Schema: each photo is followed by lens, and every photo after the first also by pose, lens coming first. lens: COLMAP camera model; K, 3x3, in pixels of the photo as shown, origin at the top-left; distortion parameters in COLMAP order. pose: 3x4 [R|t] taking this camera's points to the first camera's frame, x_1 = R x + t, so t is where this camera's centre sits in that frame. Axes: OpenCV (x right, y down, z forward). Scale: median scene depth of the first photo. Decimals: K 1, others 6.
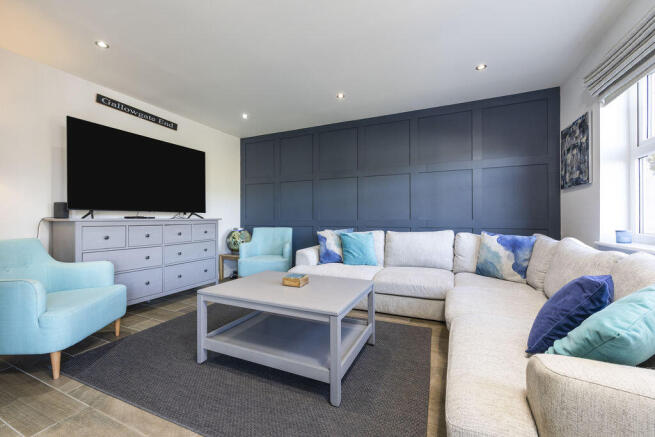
lens RADIAL K [[266.5, 0, 326.2], [0, 266.5, 216.2], [0, 0, 1]] dist [-0.000565, -0.000011]
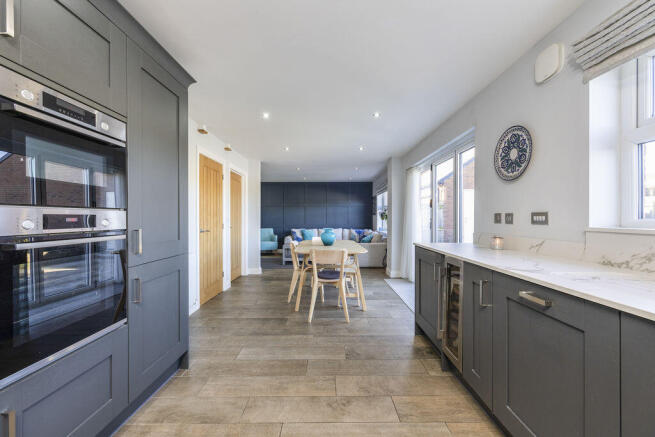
lens RADIAL K [[266.5, 0, 328.2], [0, 266.5, 220.3], [0, 0, 1]] dist [-0.000565, -0.000011]
pose [[0.906894, 0.002179, 0.421352, -0.806278], [-0.006426, 0.999942, 0.008660, -0.051530], [-0.421309, -0.010562, 0.906856, -1.424320]]
